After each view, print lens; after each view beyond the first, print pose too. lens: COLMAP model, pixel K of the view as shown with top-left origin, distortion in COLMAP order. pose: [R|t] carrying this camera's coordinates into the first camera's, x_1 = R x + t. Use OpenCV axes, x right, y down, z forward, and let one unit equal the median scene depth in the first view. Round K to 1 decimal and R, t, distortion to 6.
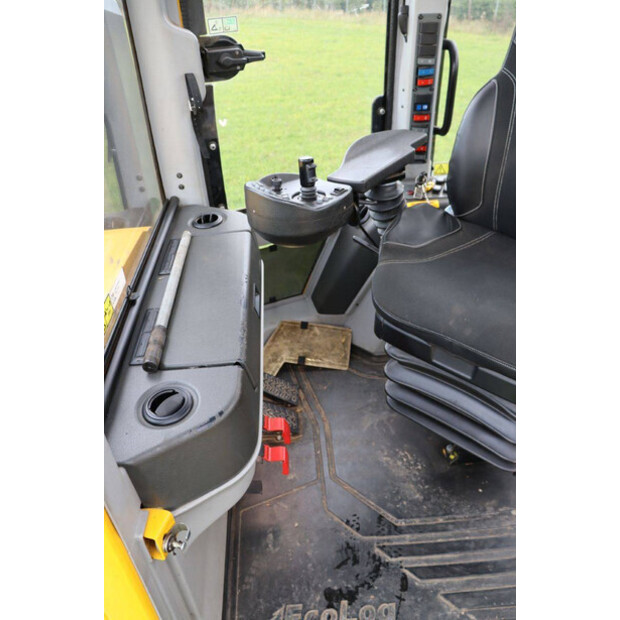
lens RADIAL K [[512.5, 0, 310.0], [0, 512.5, 310.0], [0, 0, 1]] dist [-0.156673, 0.136475]
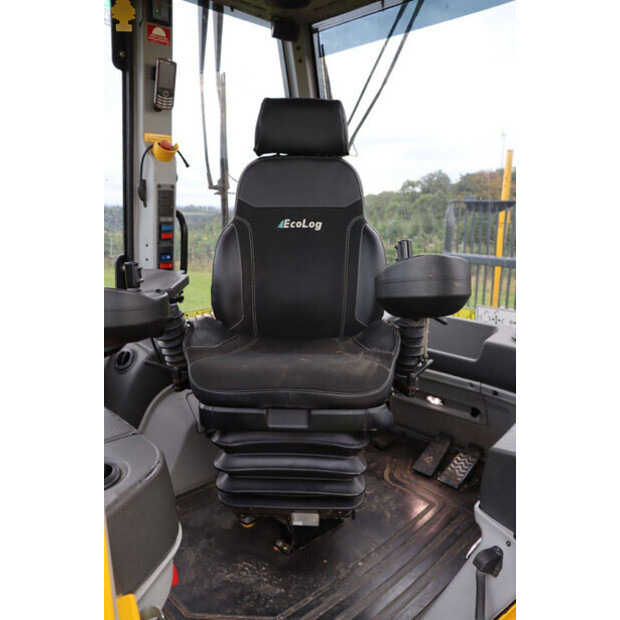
lens RADIAL K [[512.5, 0, 310.0], [0, 512.5, 310.0], [0, 0, 1]] dist [-0.156673, 0.136475]
pose [[0.756468, -0.064841, 0.650808, -0.329403], [0.341008, 0.888214, -0.307877, 0.202468], [-0.558094, 0.454830, 0.694017, 0.045677]]
